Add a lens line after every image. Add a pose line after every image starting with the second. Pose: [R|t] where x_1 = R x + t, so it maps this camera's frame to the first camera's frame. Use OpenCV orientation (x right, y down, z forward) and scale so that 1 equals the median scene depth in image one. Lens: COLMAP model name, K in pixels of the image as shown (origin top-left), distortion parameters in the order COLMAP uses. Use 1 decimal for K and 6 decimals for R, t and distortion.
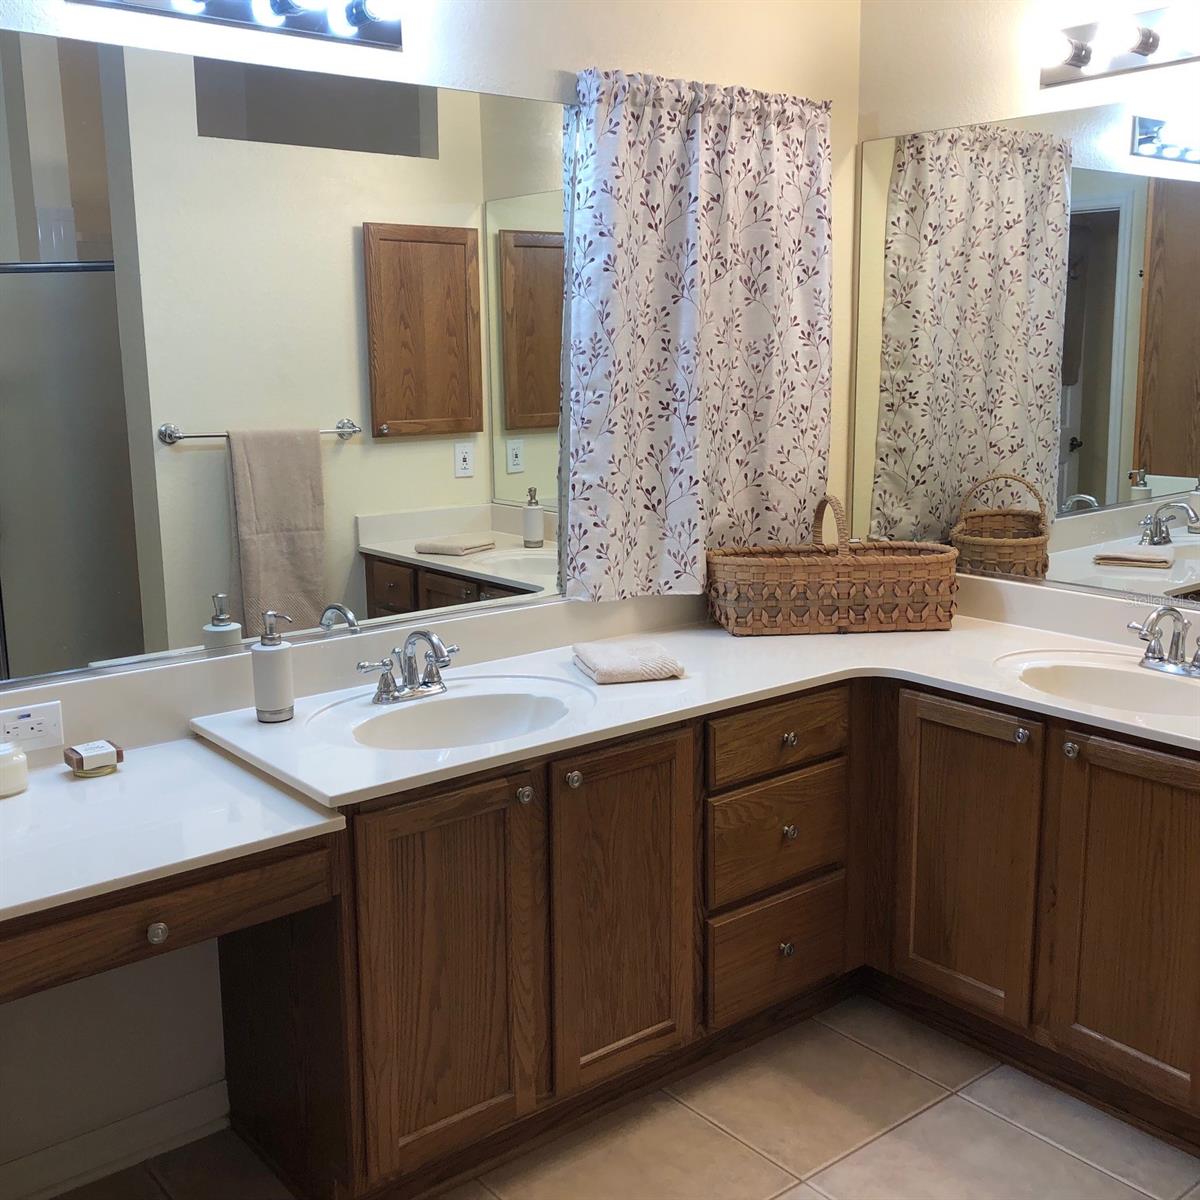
lens RADIAL K [[1298.7, 0, 597.7], [0, 1298.7, 593.9], [0, 0, 1]] dist [0.005878, 0.000000]
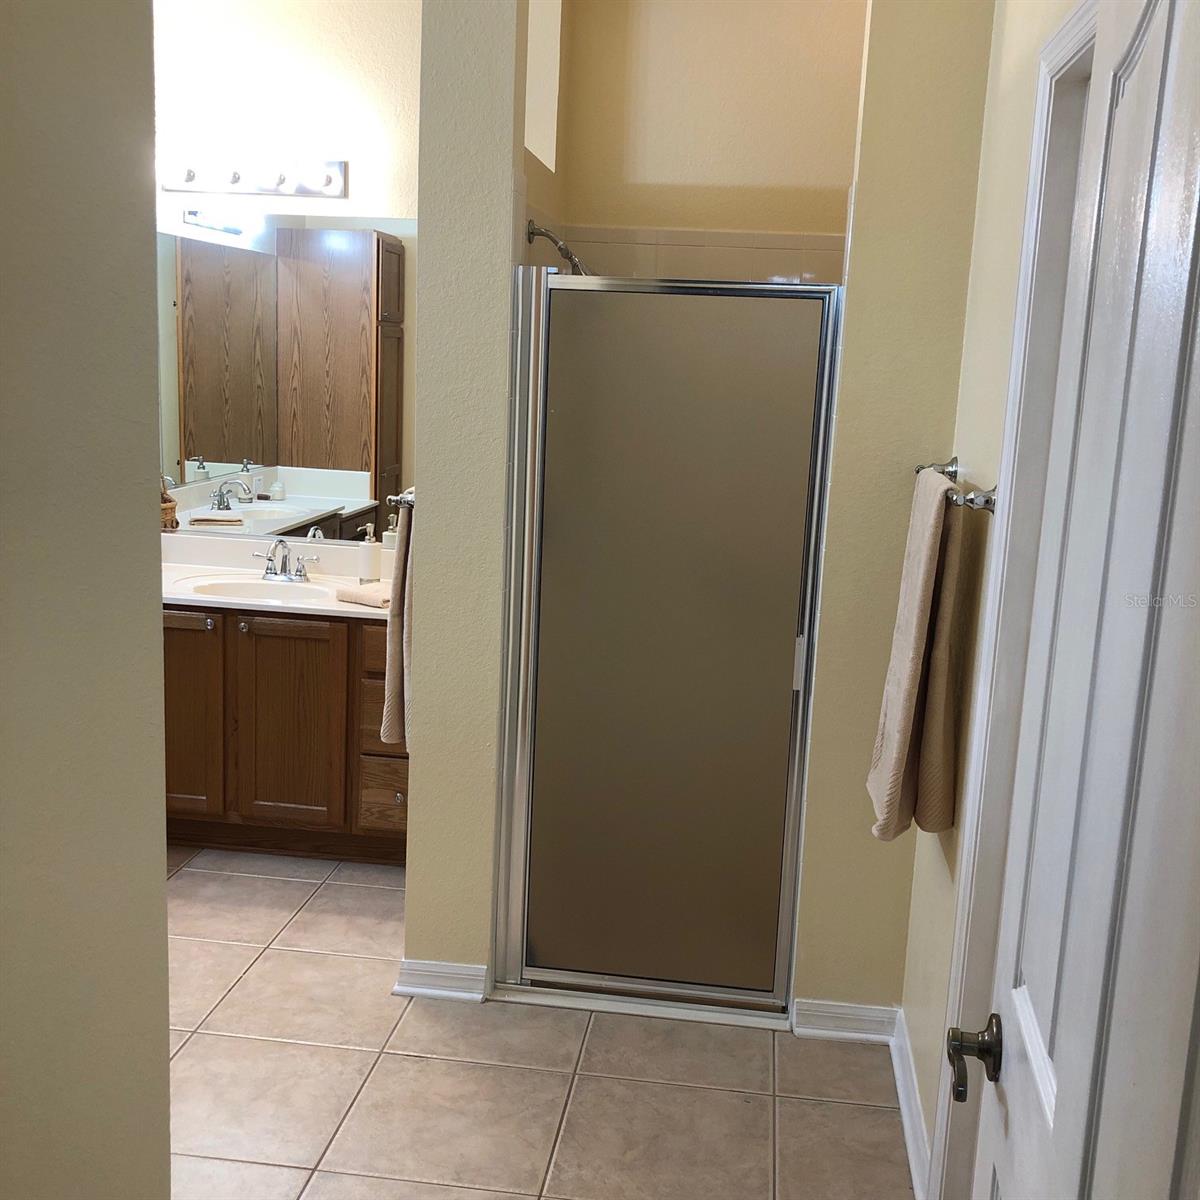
lens RADIAL K [[1298.7, 0, 599.4], [0, 1298.7, 599.9], [0, 0, 1]] dist [0.005878, 0.000000]
pose [[0.718057, -0.077299, 0.691678, -0.224103], [0.070507, 0.996780, 0.038201, 0.029023], [-0.692404, 0.021337, 0.721195, -0.243068]]
